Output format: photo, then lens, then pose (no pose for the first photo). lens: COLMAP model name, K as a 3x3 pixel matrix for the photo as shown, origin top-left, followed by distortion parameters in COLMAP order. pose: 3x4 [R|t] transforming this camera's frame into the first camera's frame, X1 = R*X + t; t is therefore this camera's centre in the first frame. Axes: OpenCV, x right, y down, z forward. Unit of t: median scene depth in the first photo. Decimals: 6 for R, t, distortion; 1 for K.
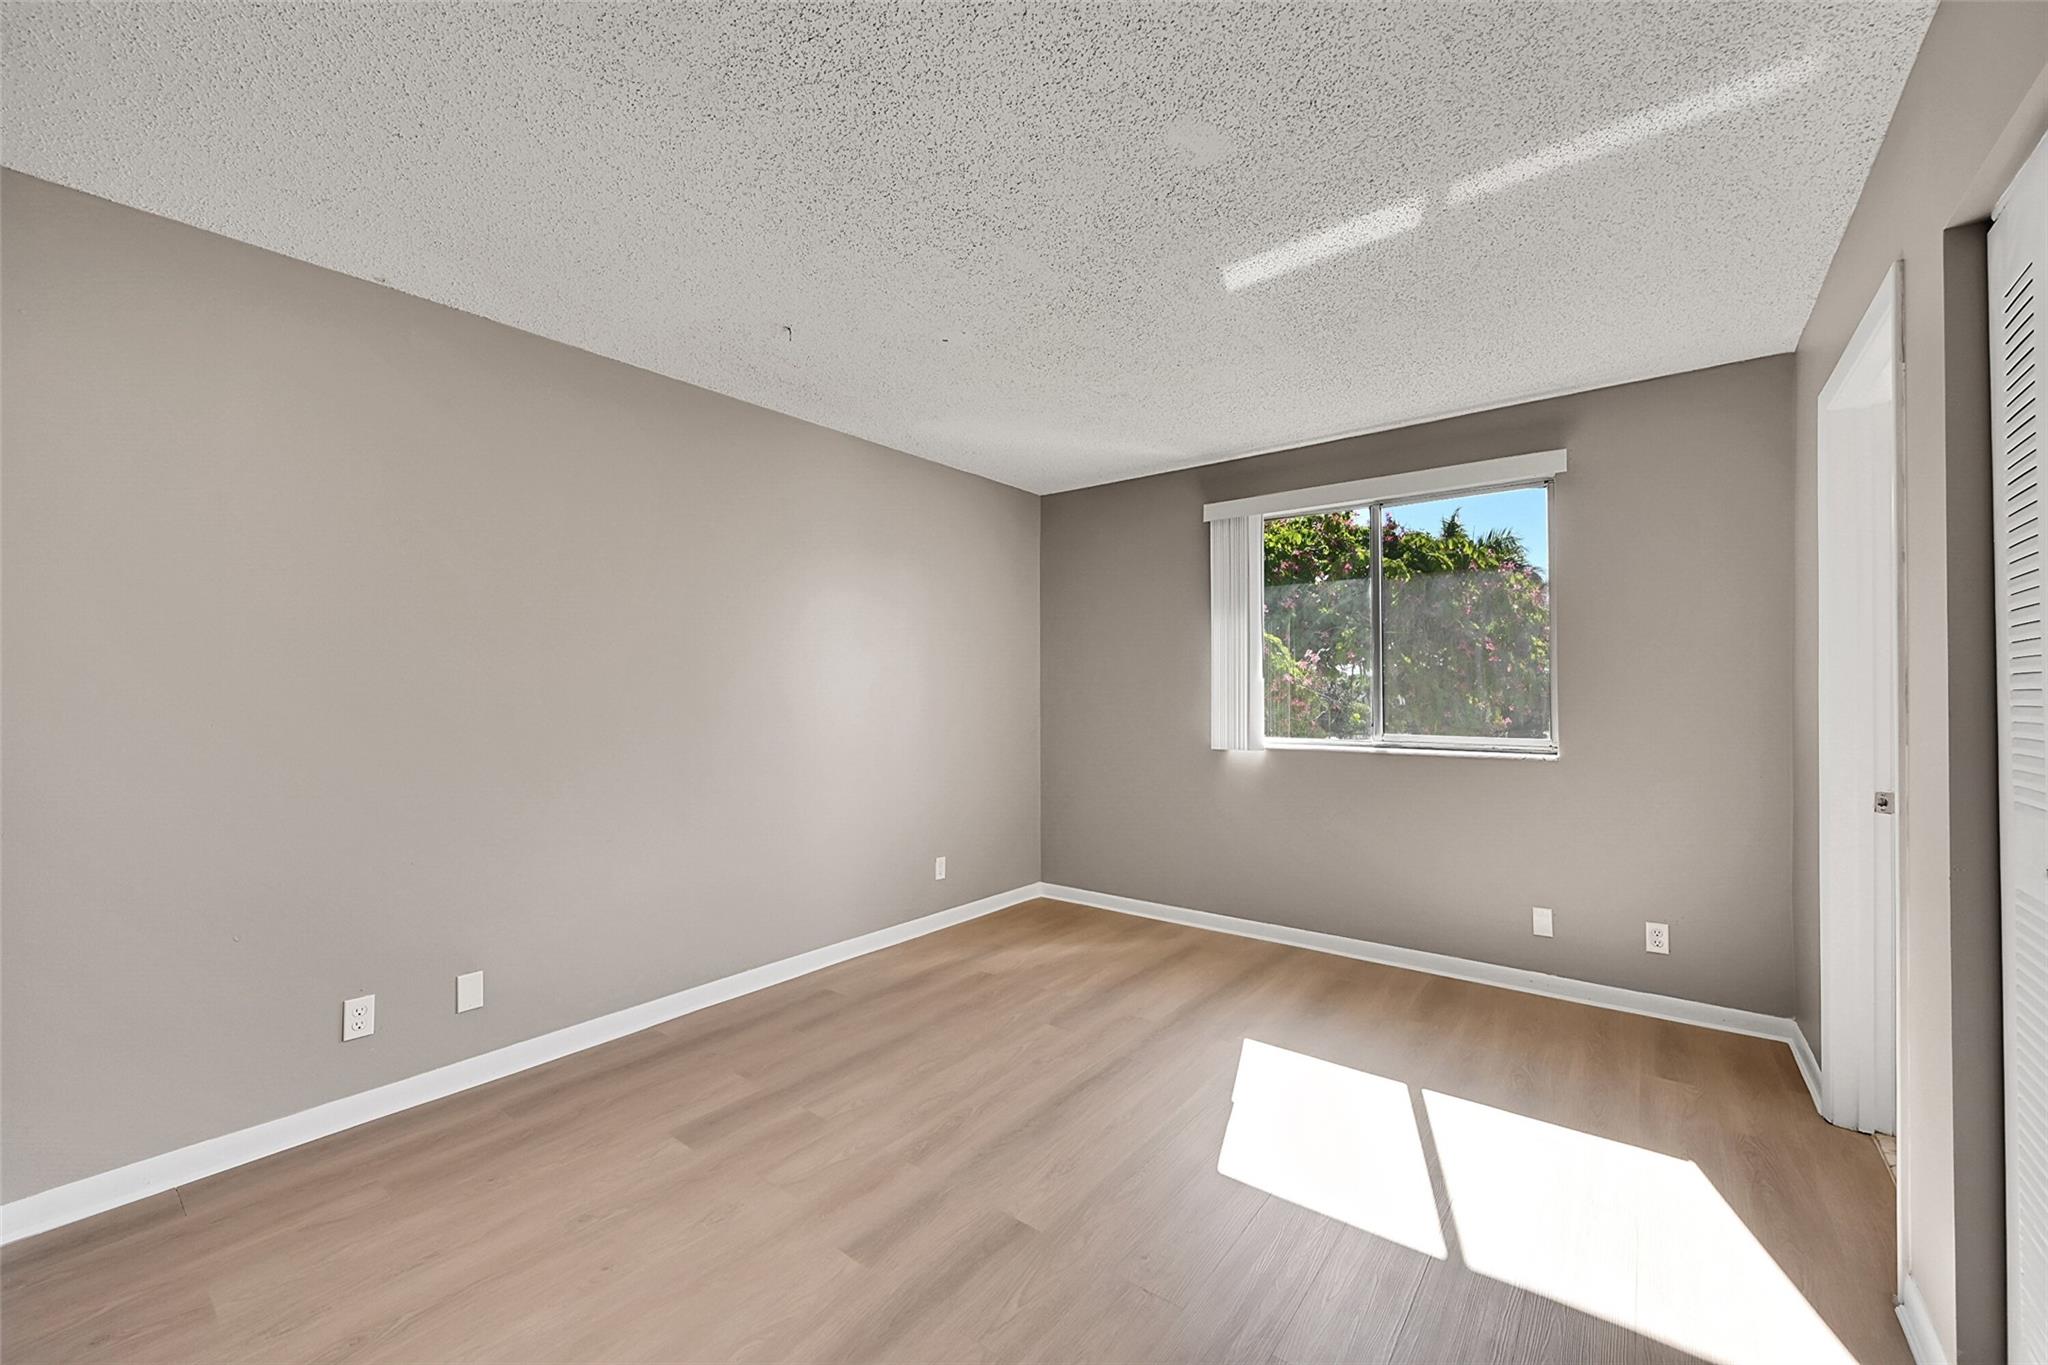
lens RADIAL K [[805.6, 0, 1016.7], [0, 805.6, 685.1], [0, 0, 1]] dist [0.000081, 0.000258]
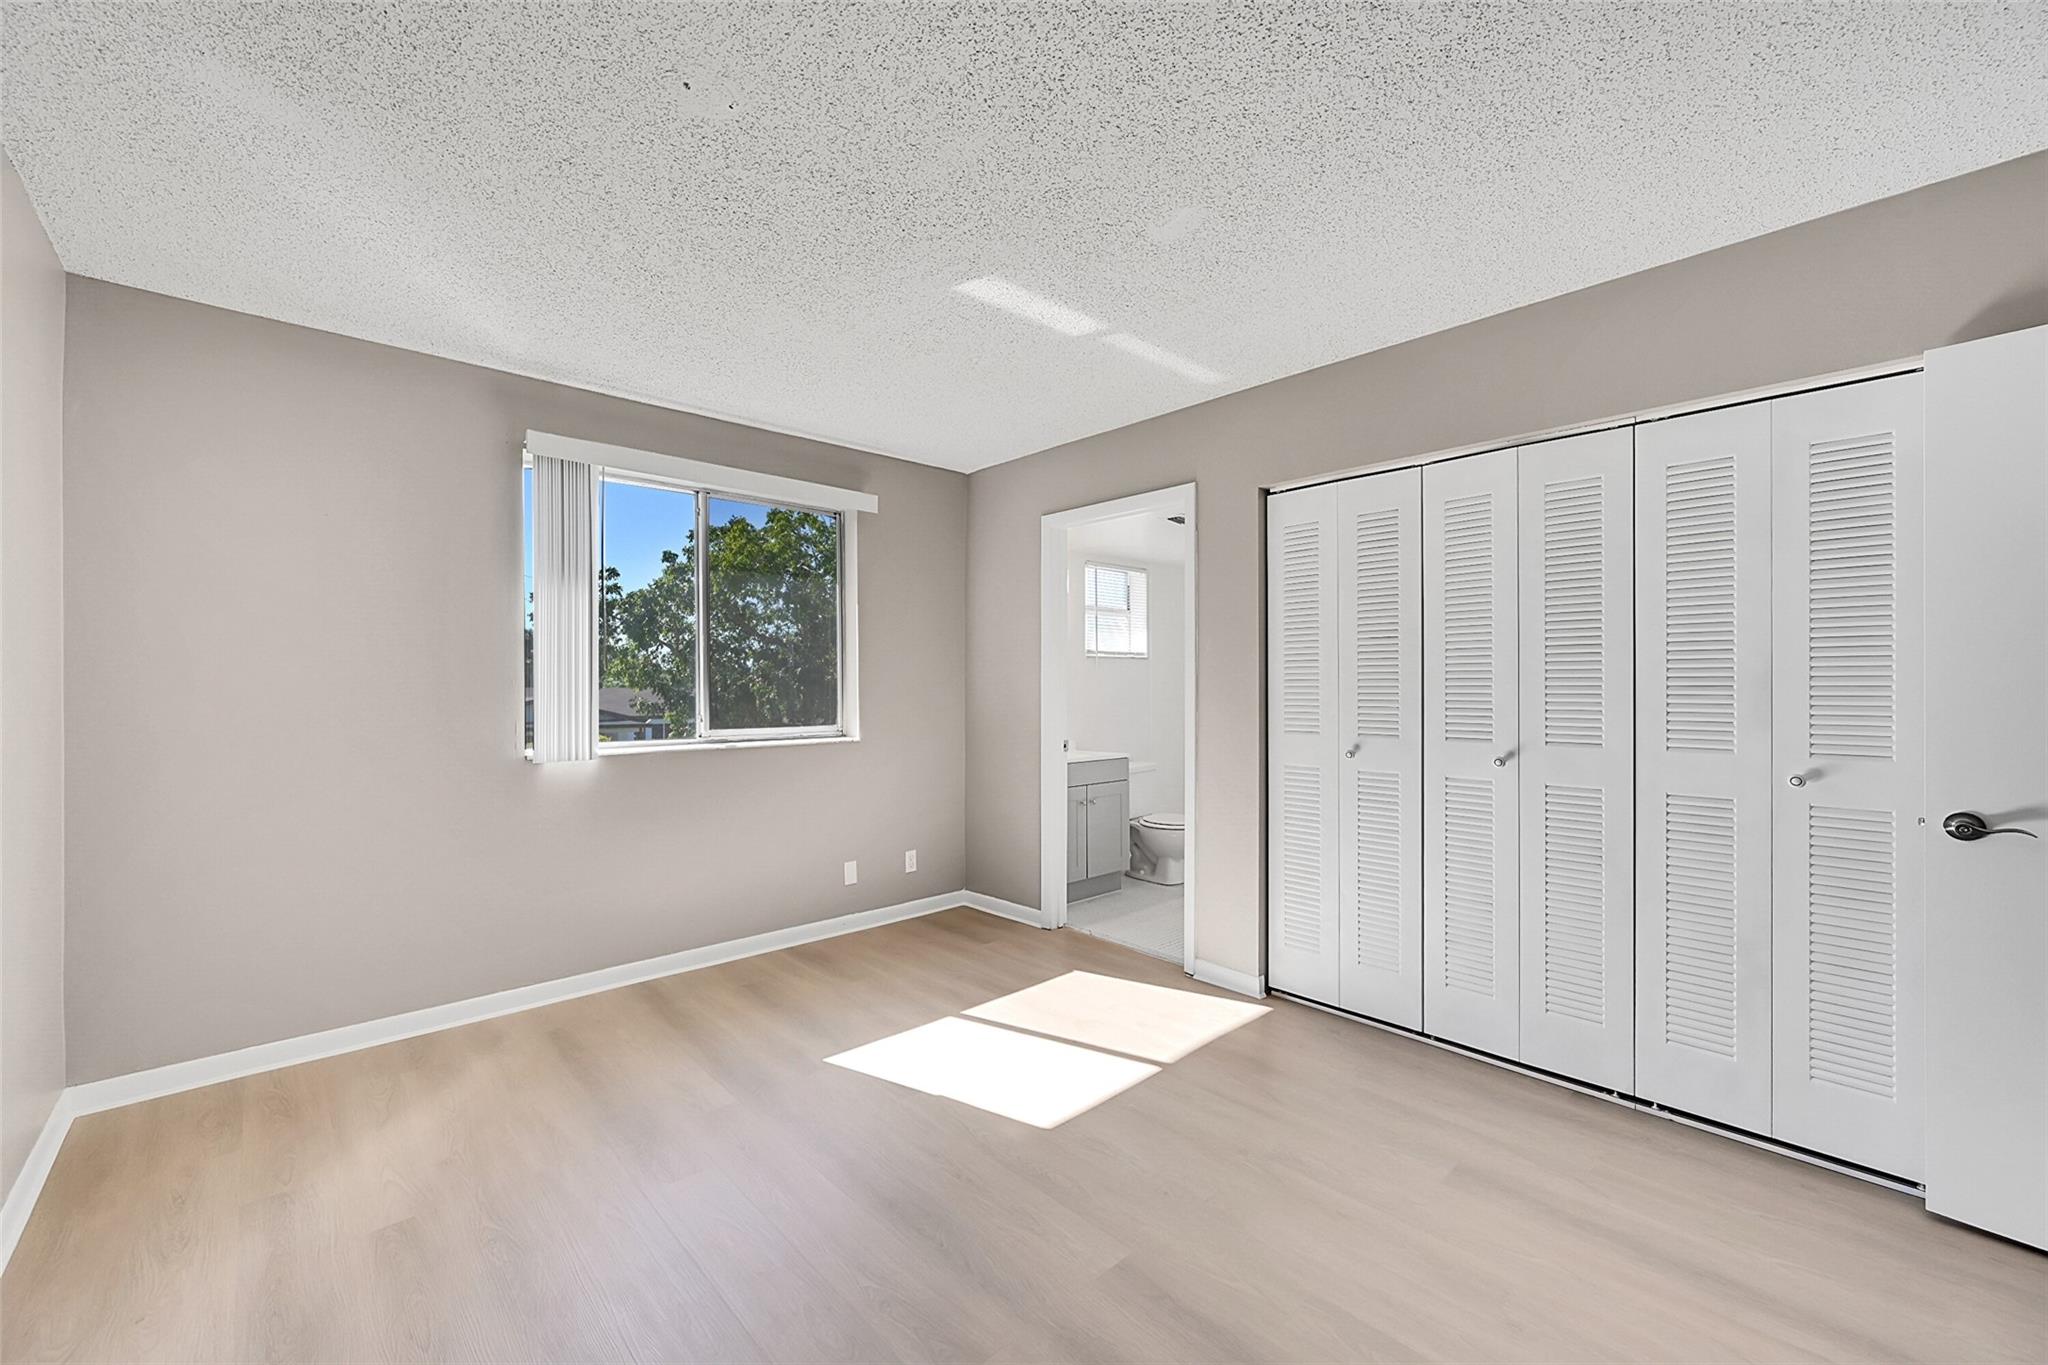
lens RADIAL K [[805.6, 0, 1016.7], [0, 805.6, 685.1], [0, 0, 1]] dist [0.000081, 0.000258]
pose [[0.147465, 0.001212, 0.989067, -0.645101], [-0.007310, 0.999973, -0.000135, 0.005700], [-0.989040, -0.007210, 0.147470, 0.688436]]
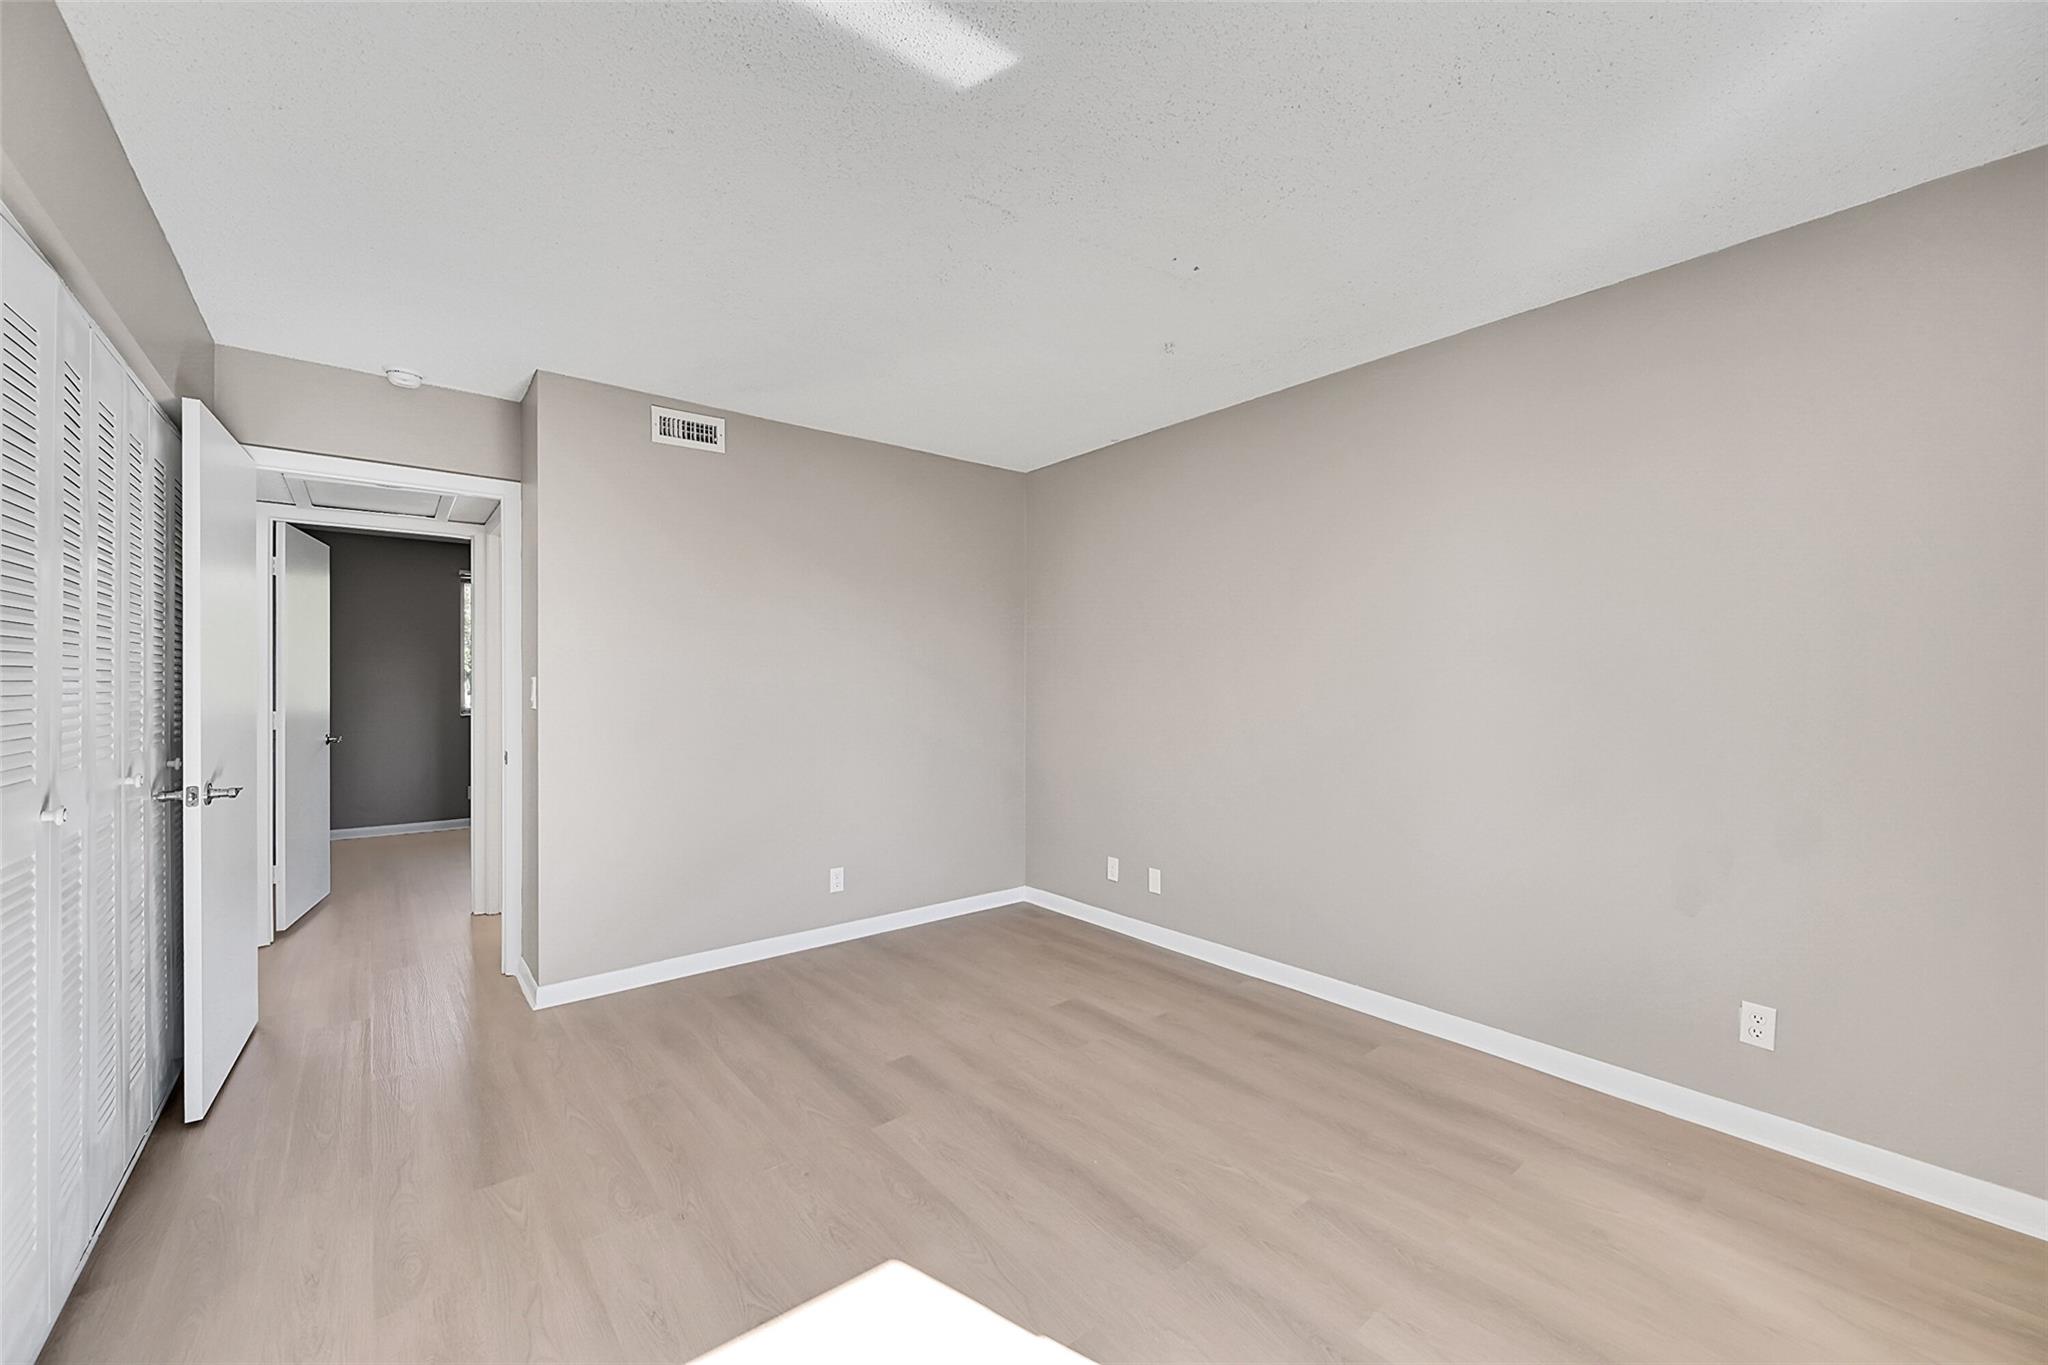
lens RADIAL K [[809.9, 0, 1024.0], [0, 809.9, 682.5], [0, 0, 1]] dist [-0.000583, -0.000063]
pose [[-0.219712, -0.000910, -0.975564, 0.799638], [0.007388, 0.999969, -0.002596, 0.010004], [0.975537, -0.007778, -0.219698, 1.025588]]
